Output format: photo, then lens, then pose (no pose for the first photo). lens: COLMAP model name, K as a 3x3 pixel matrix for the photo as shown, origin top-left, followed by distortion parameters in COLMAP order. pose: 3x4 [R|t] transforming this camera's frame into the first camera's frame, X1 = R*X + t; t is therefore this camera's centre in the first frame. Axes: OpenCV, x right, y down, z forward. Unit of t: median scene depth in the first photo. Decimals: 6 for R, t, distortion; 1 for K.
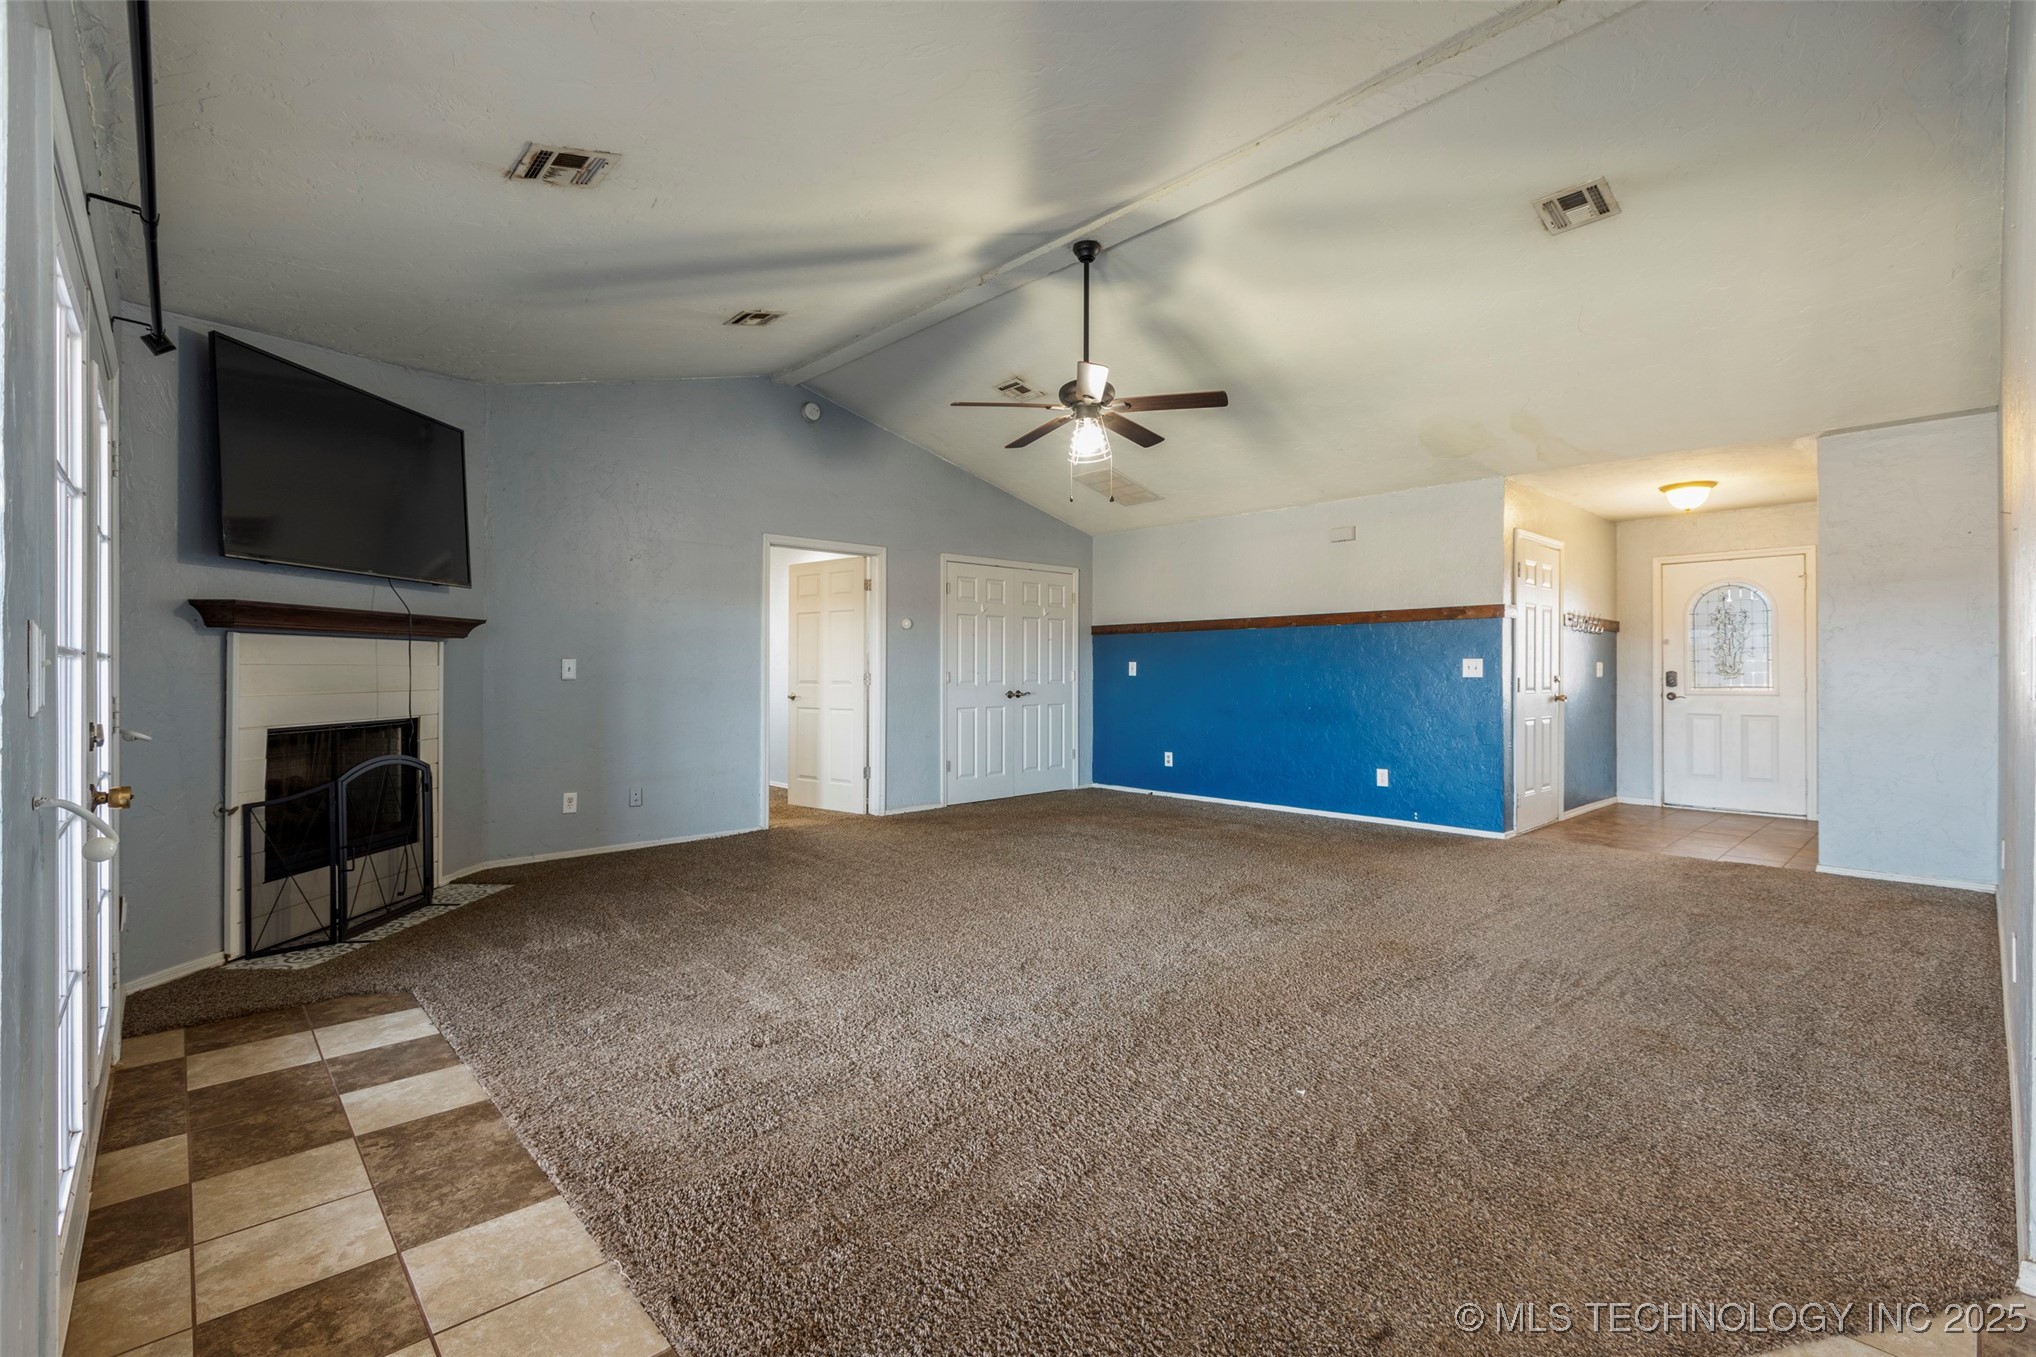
lens RADIAL K [[909.6, 0, 1017.6], [0, 909.6, 669.2], [0, 0, 1]] dist [0.001905, -0.000448]
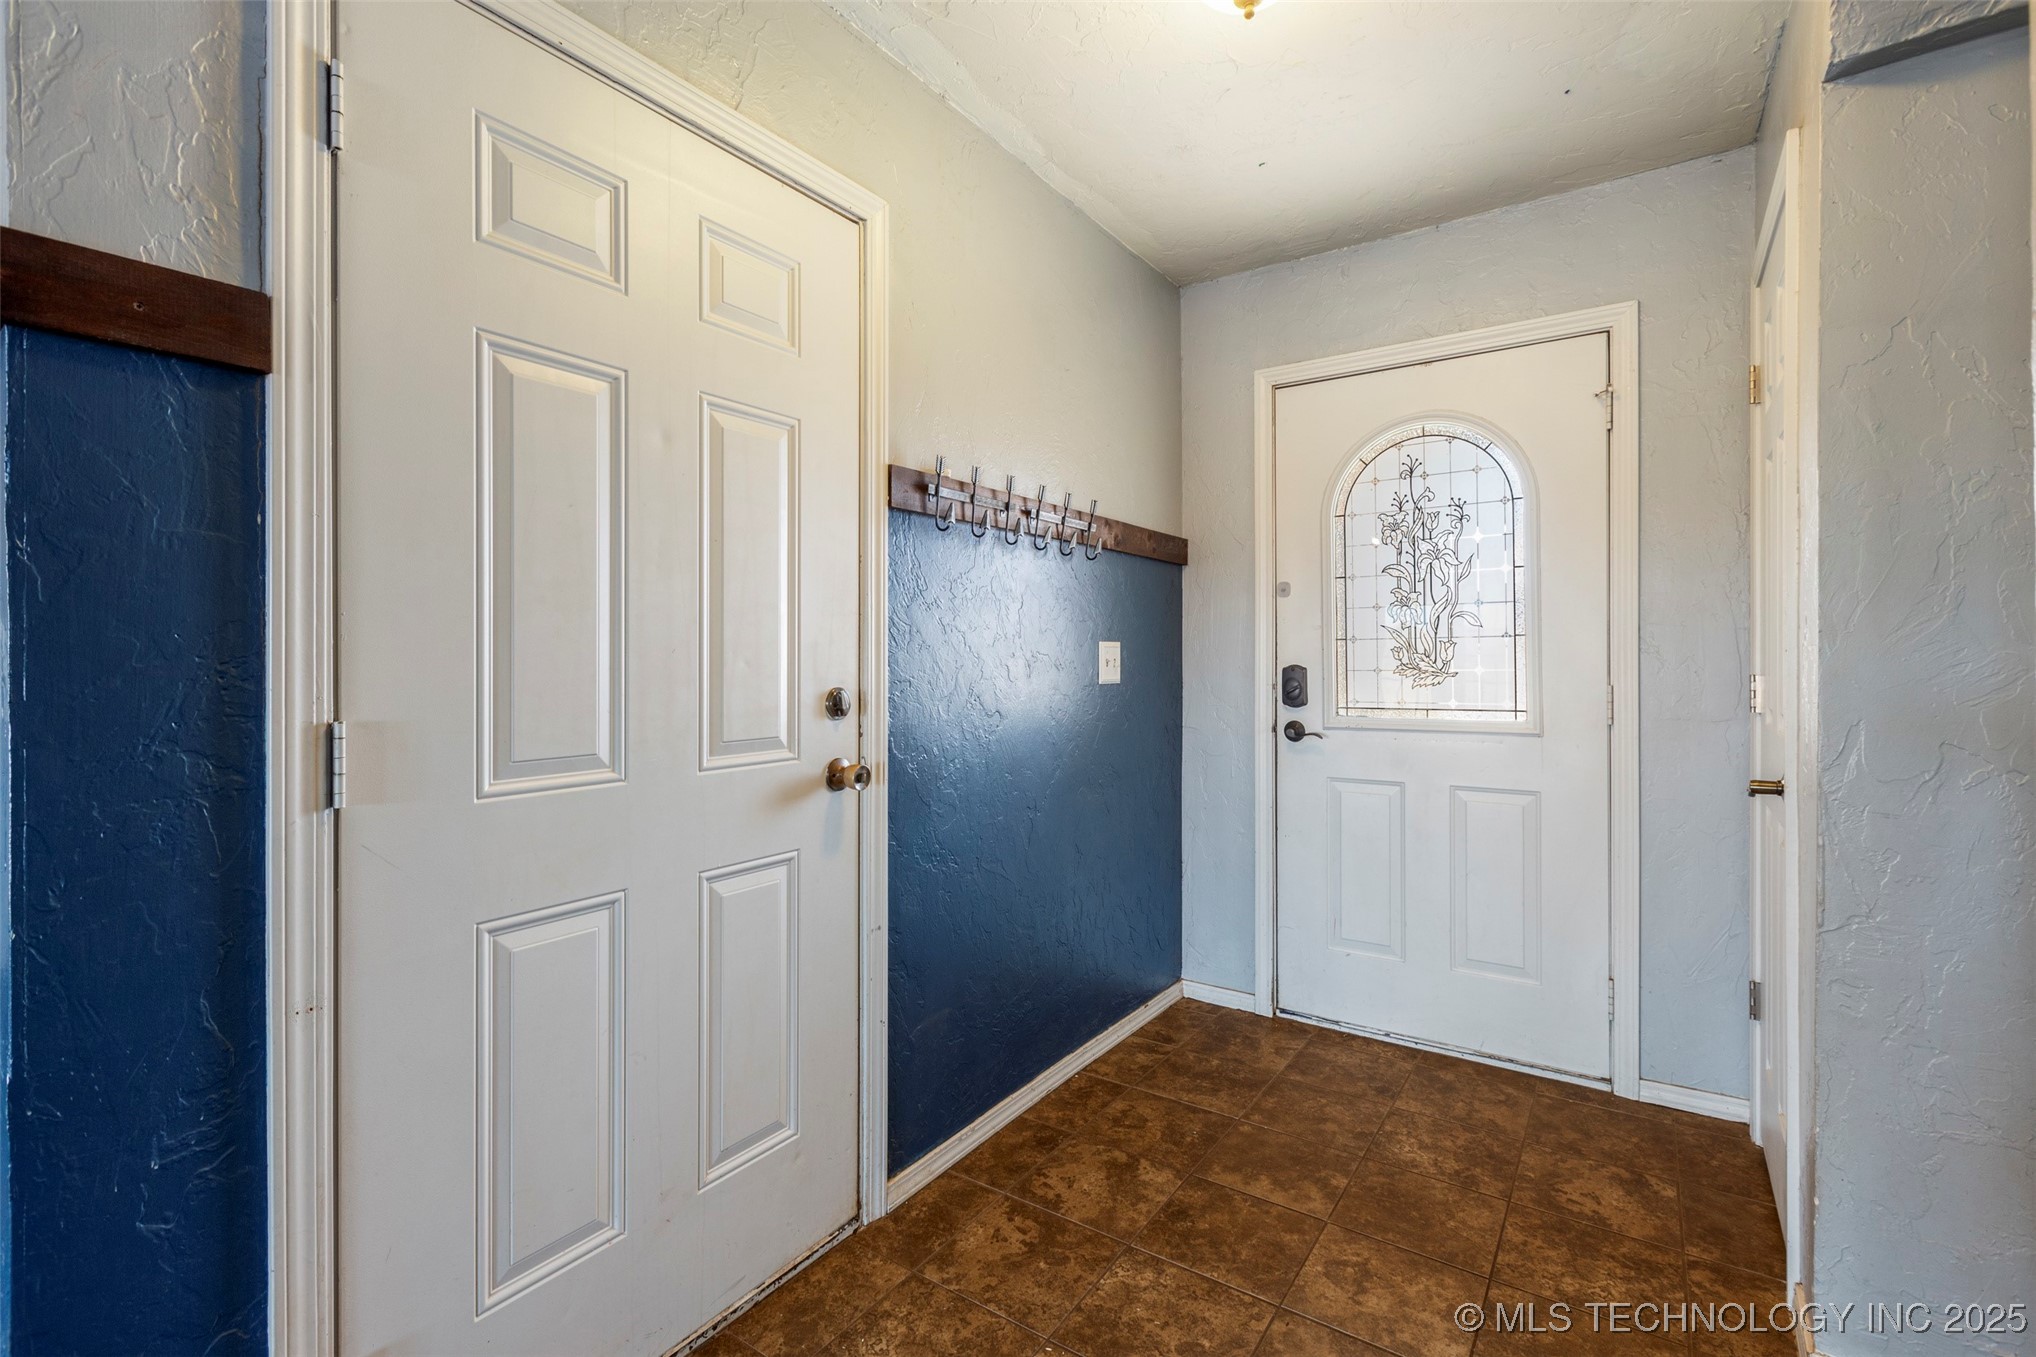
lens RADIAL K [[909.6, 0, 1024.5], [0, 909.6, 667.8], [0, 0, 1]] dist [0.001905, -0.000448]
pose [[0.975624, -0.002839, 0.219430, 0.555139], [0.001268, 0.999973, 0.007297, 0.000038], [-0.219445, -0.006841, 0.975601, 0.690830]]
